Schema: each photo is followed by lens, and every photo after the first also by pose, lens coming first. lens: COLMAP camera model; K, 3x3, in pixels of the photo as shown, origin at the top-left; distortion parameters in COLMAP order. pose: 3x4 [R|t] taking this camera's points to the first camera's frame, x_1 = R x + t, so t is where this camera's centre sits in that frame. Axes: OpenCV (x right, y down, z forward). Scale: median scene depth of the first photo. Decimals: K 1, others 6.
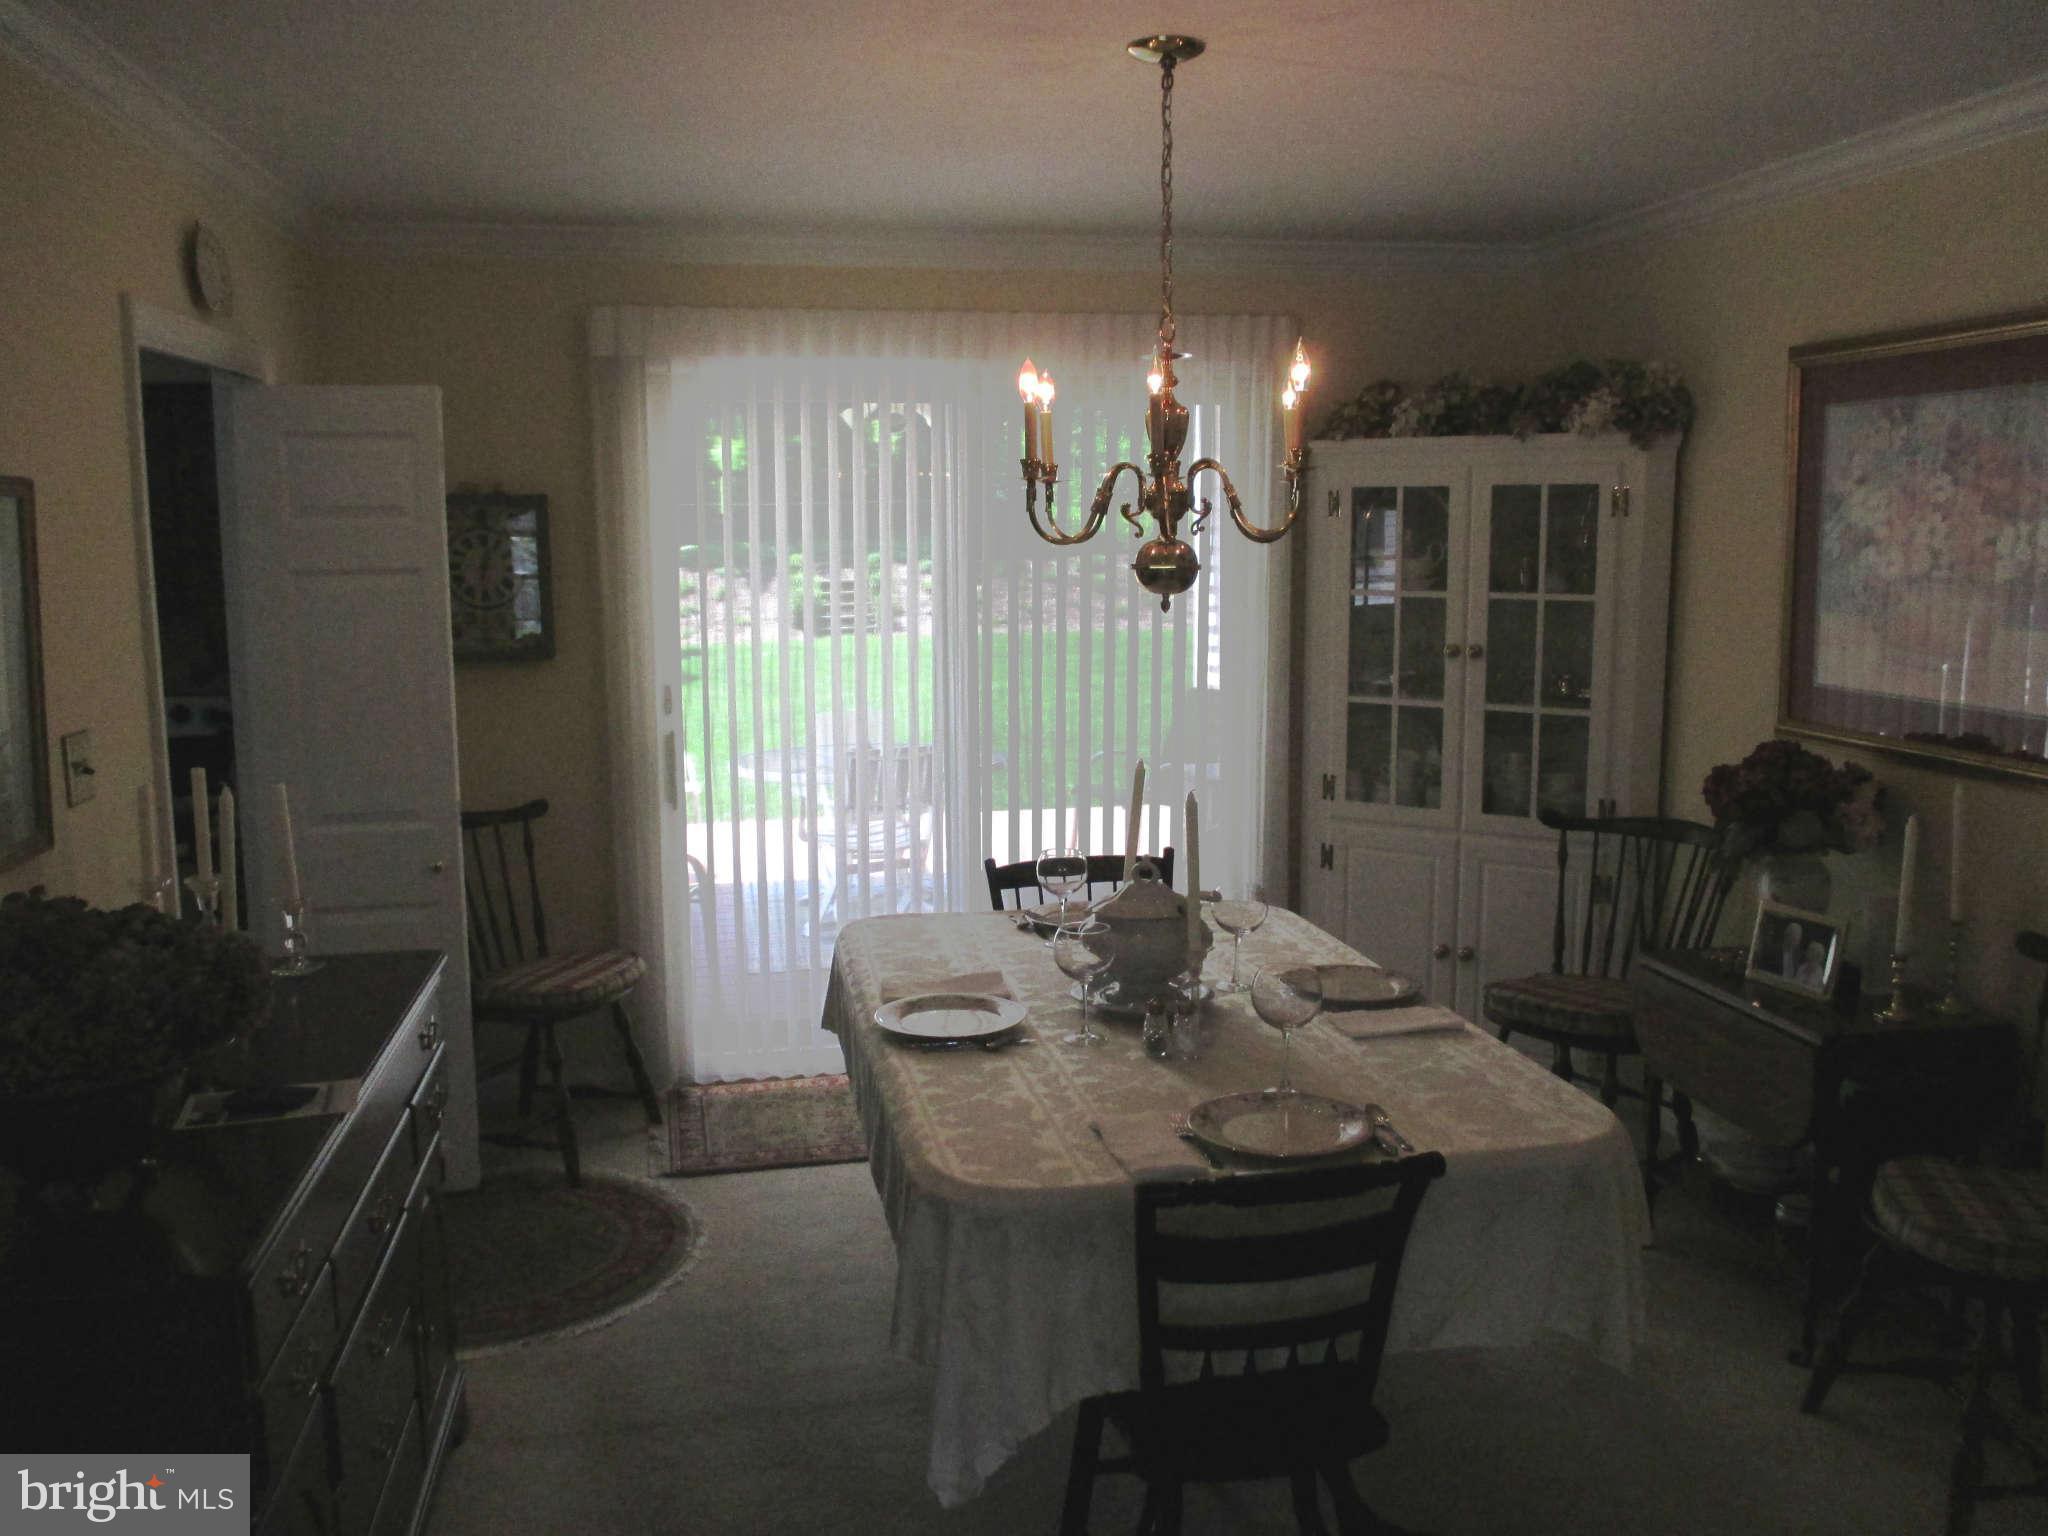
lens RADIAL K [[1695.5, 0, 1018.7], [0, 1695.5, 760.1], [0, 0, 1]] dist [-0.018686, -0.009399]
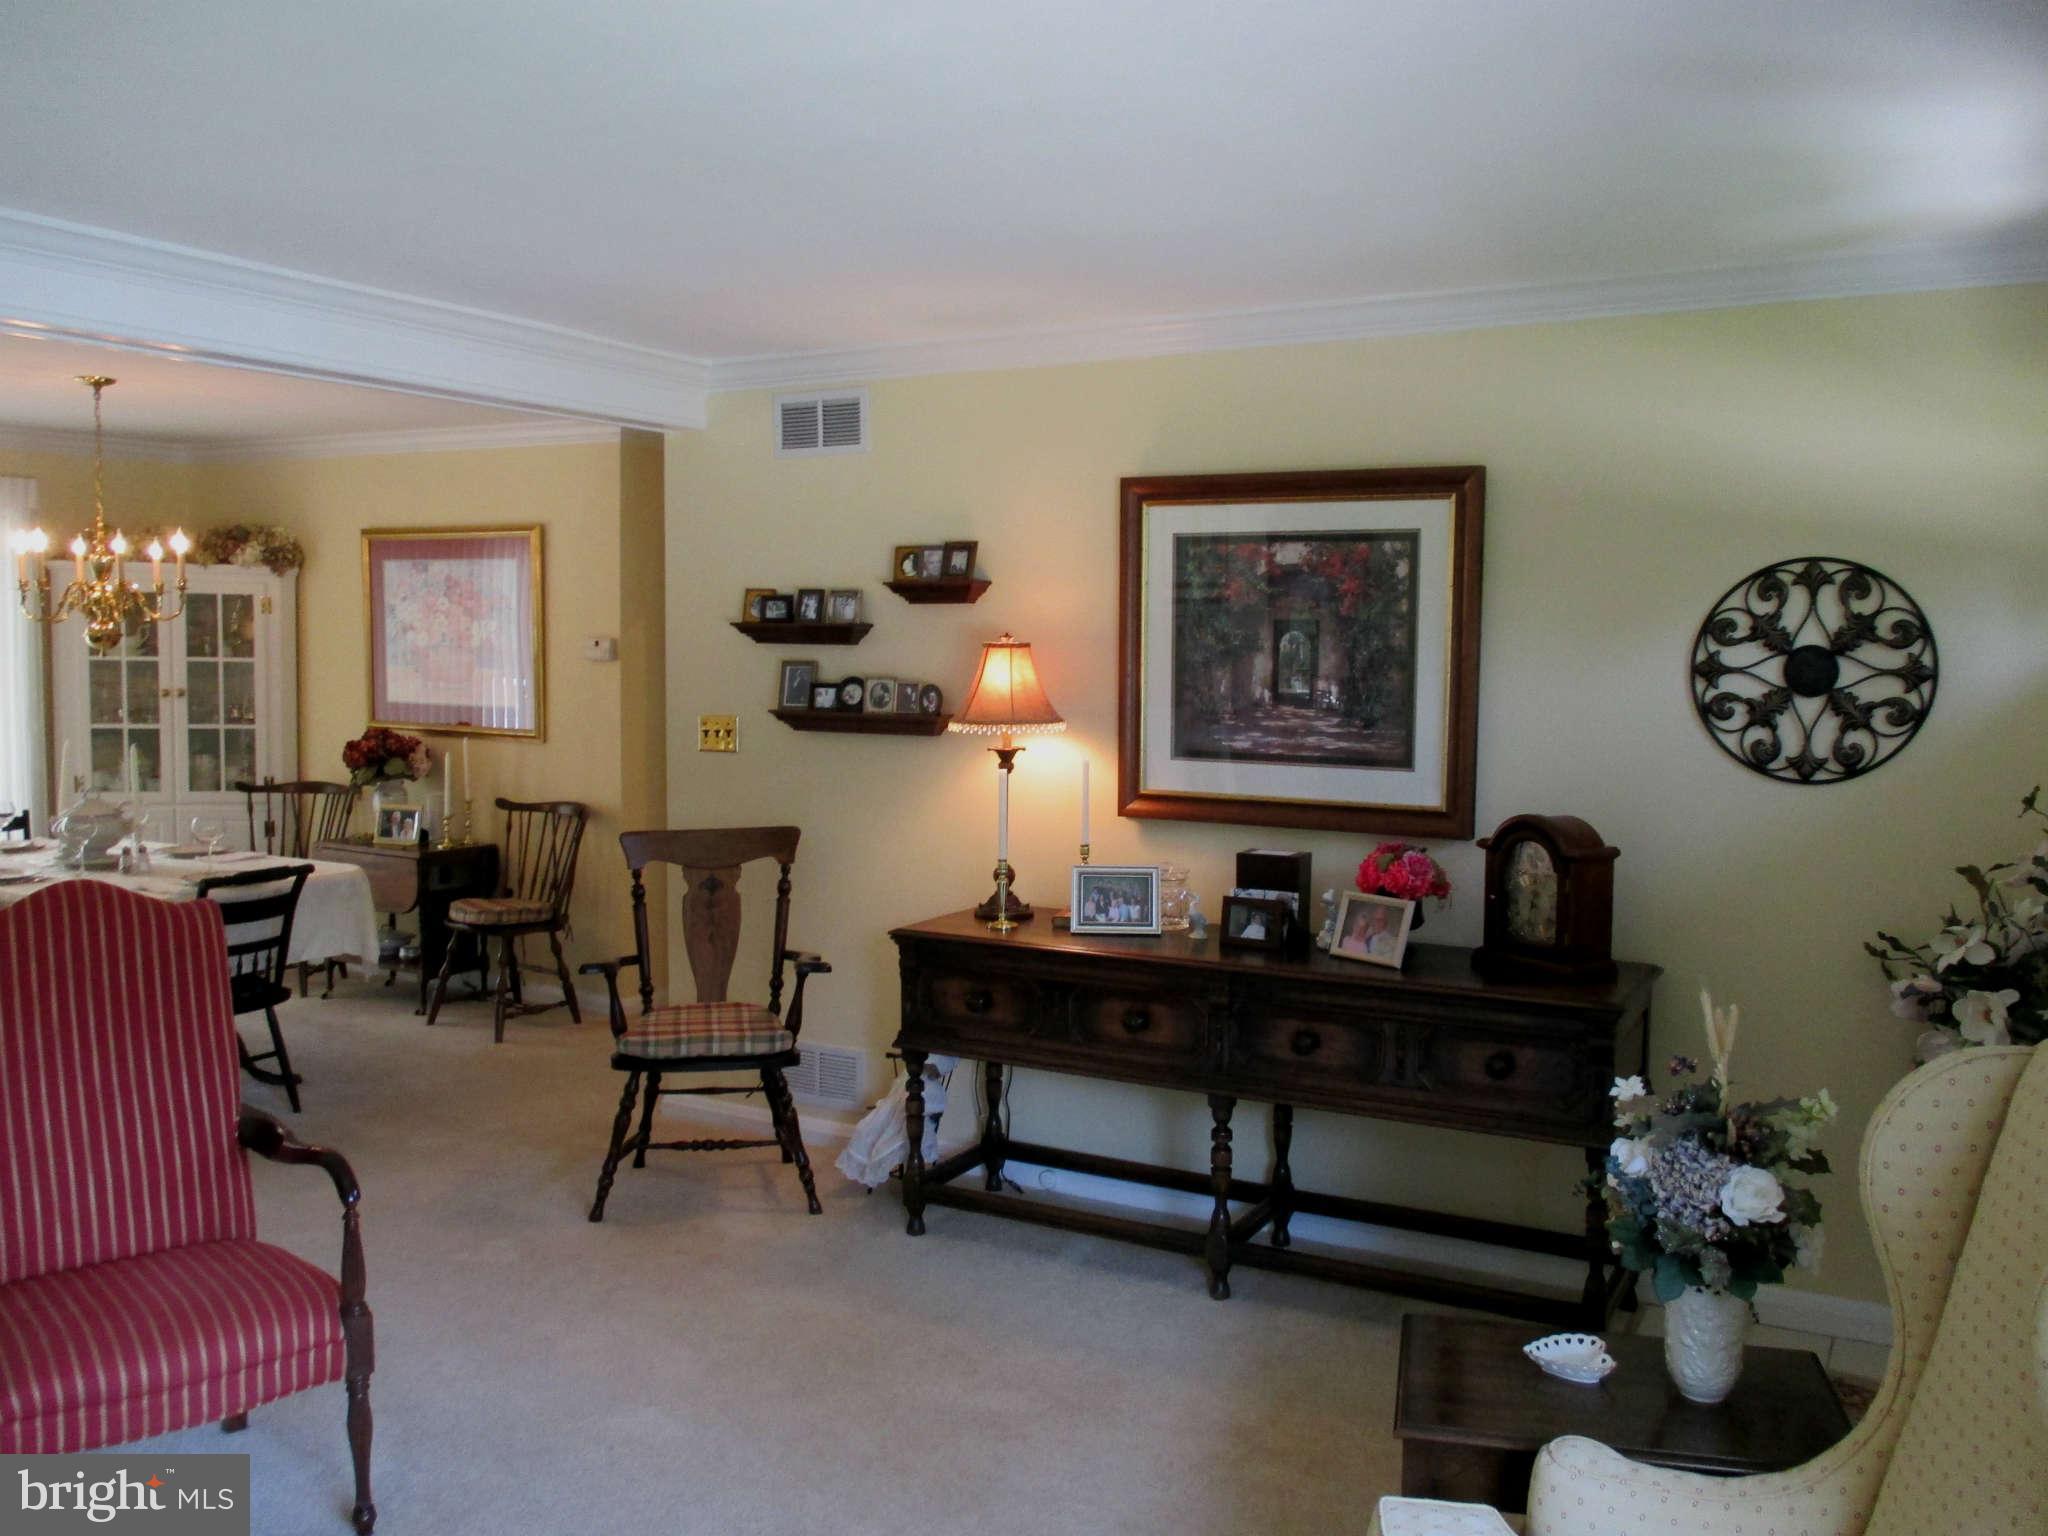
lens RADIAL K [[1695.5, 0, 991.1], [0, 1695.5, 777.9], [0, 0, 1]] dist [-0.018686, -0.009399]
pose [[0.651526, -0.048312, 0.757087, -0.572639], [0.084640, 0.996369, -0.009258, 0.123849], [-0.753890, 0.070112, 0.653249, -0.819684]]
